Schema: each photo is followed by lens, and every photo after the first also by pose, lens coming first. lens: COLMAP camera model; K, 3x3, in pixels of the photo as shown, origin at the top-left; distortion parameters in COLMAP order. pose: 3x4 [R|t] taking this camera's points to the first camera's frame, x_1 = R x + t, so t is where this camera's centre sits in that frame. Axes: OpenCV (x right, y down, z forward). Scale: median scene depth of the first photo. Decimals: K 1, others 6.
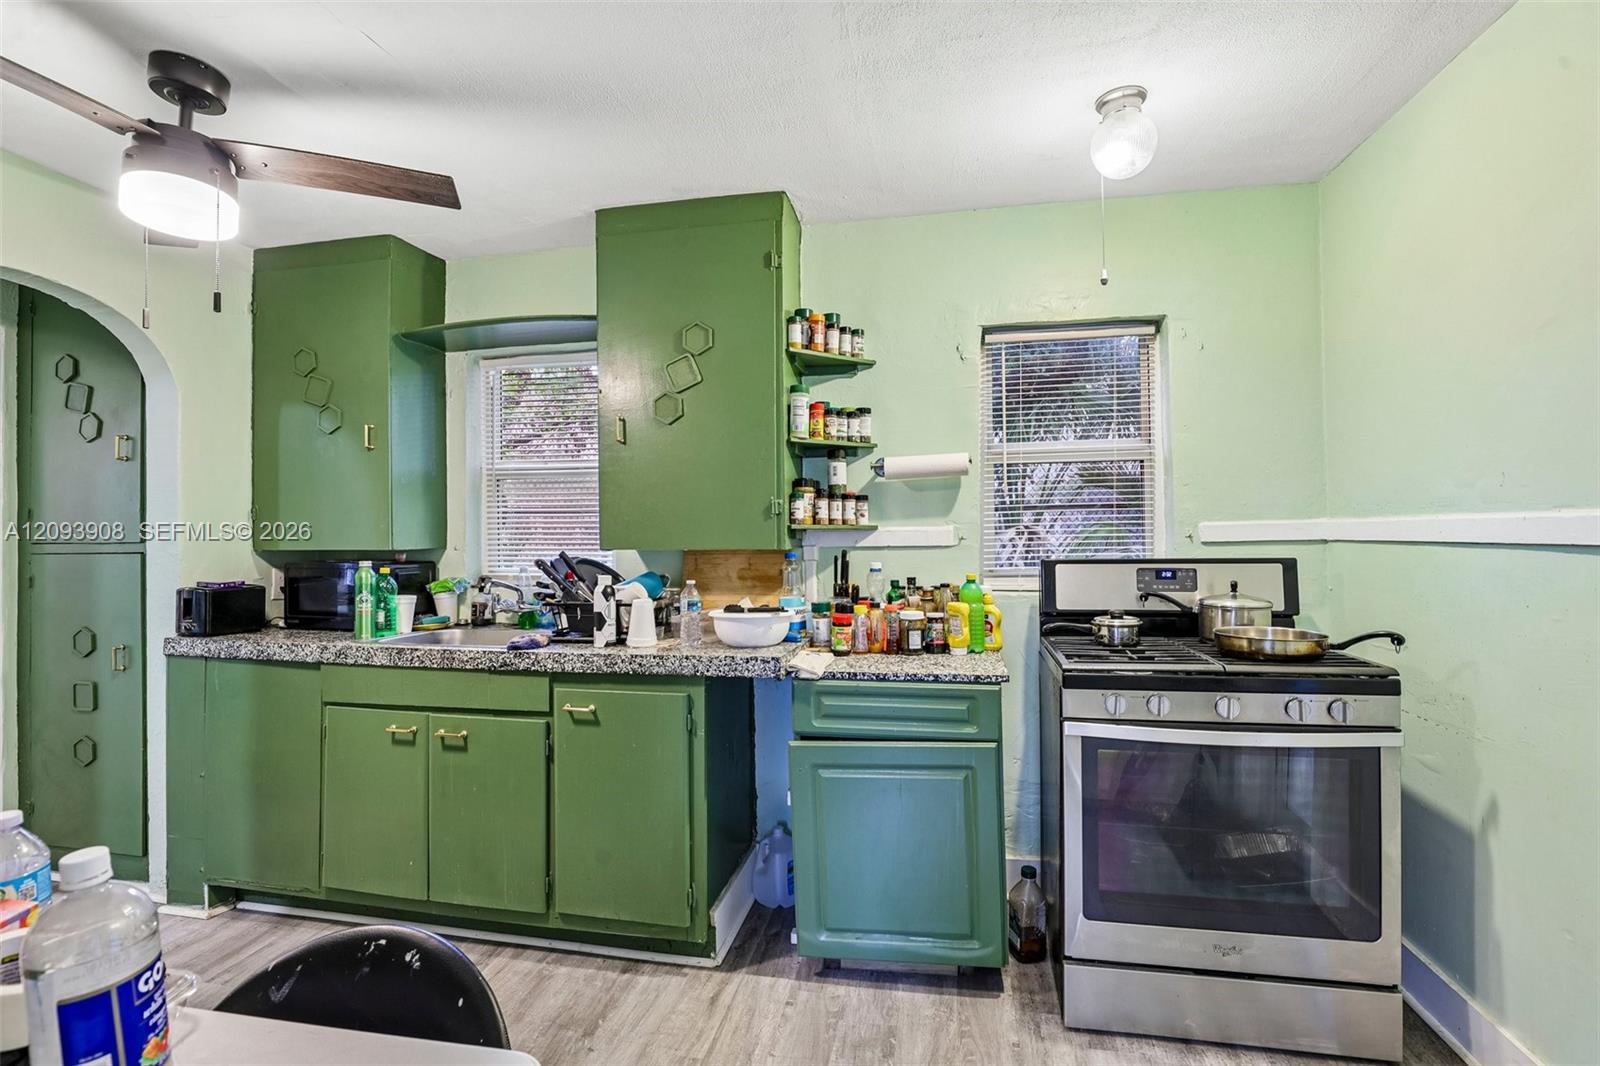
lens RADIAL K [[740.0, 0, 807.8], [0, 740.0, 535.2], [0, 0, 1]] dist [-0.027197, 0.001491]
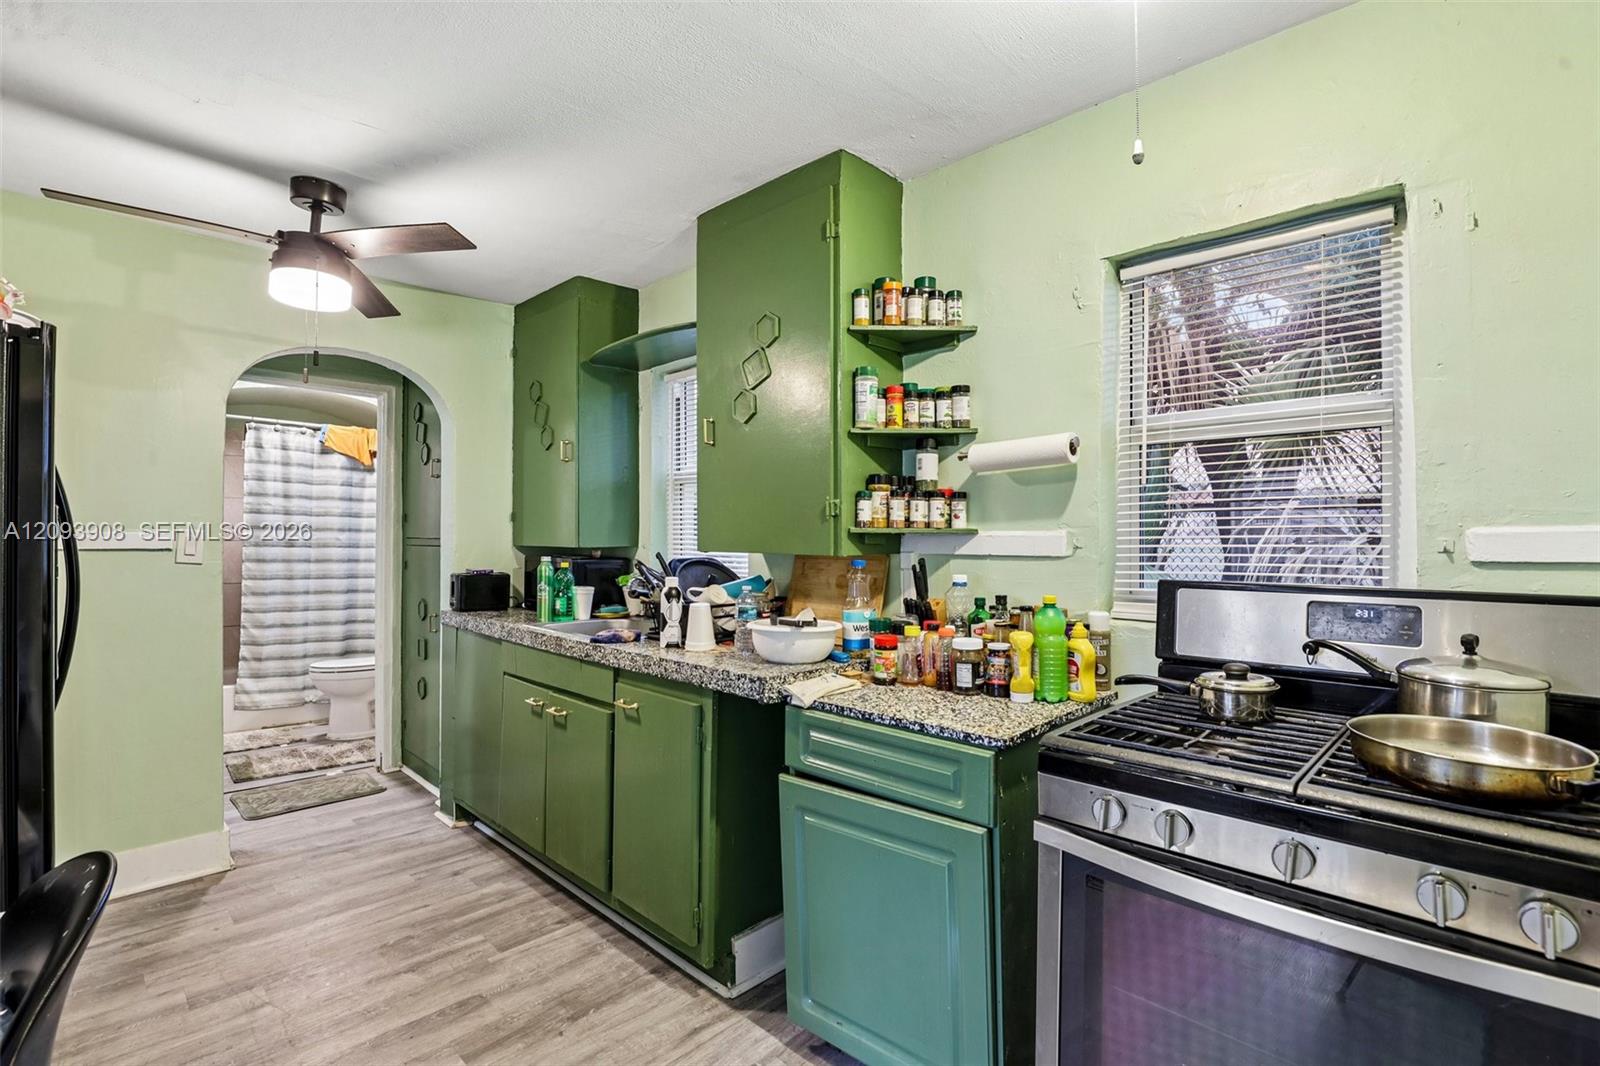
lens RADIAL K [[740.0, 0, 804.9], [0, 740.0, 534.2], [0, 0, 1]] dist [-0.027197, 0.001491]
pose [[0.837541, 0.010284, -0.546277, 0.419104], [-0.009126, 0.999947, 0.004833, -0.010769], [0.546298, 0.000937, 0.837591, 0.241590]]
